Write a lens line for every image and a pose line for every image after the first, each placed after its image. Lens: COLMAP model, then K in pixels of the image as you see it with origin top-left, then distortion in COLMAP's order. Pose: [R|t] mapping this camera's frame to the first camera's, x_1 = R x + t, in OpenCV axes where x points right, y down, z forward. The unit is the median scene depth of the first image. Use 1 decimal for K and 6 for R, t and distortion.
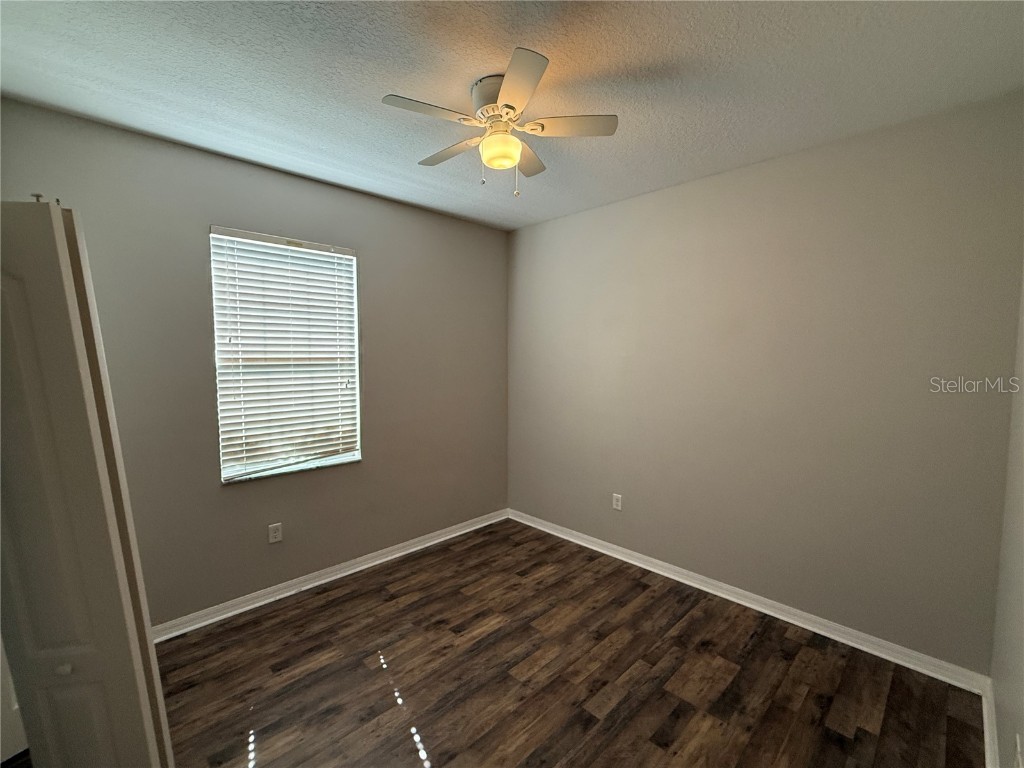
lens RADIAL K [[444.7, 0, 514.6], [0, 444.7, 384.4], [0, 0, 1]] dist [0.000865, -0.000434]
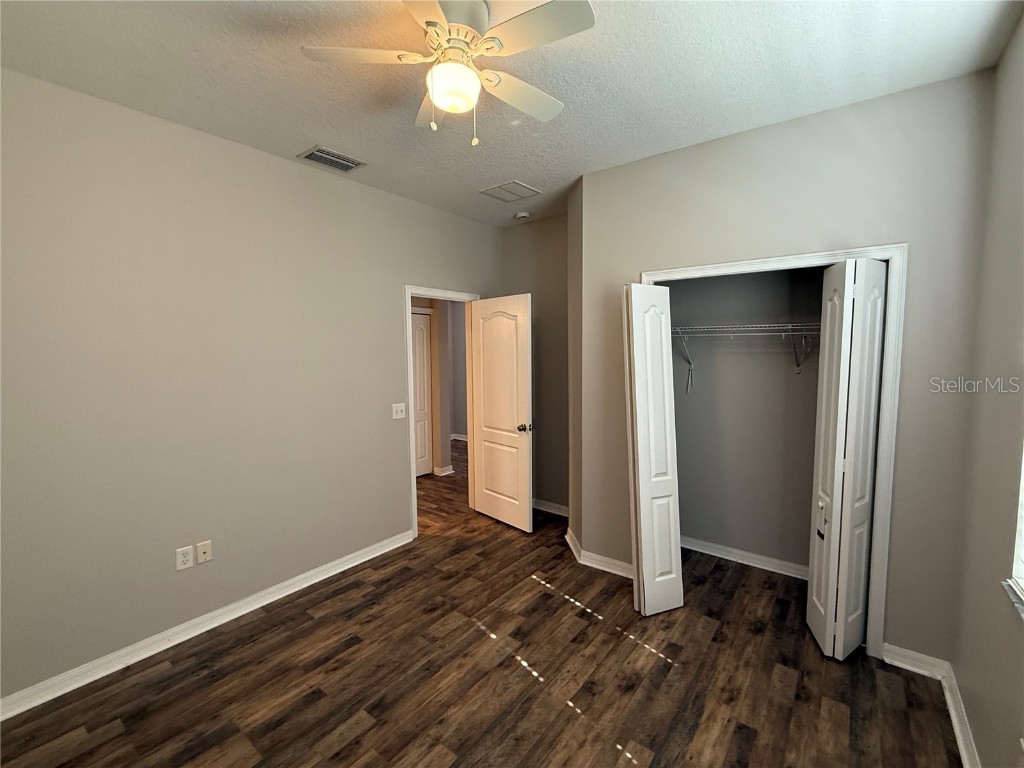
lens RADIAL K [[444.7, 0, 514.6], [0, 444.7, 384.4], [0, 0, 1]] dist [0.000865, -0.000434]
pose [[-0.991672, 0.015083, -0.127900, -0.027176], [-0.003217, 0.989907, 0.141682, -0.108696], [0.128746, 0.140914, -0.981615, 1.852268]]
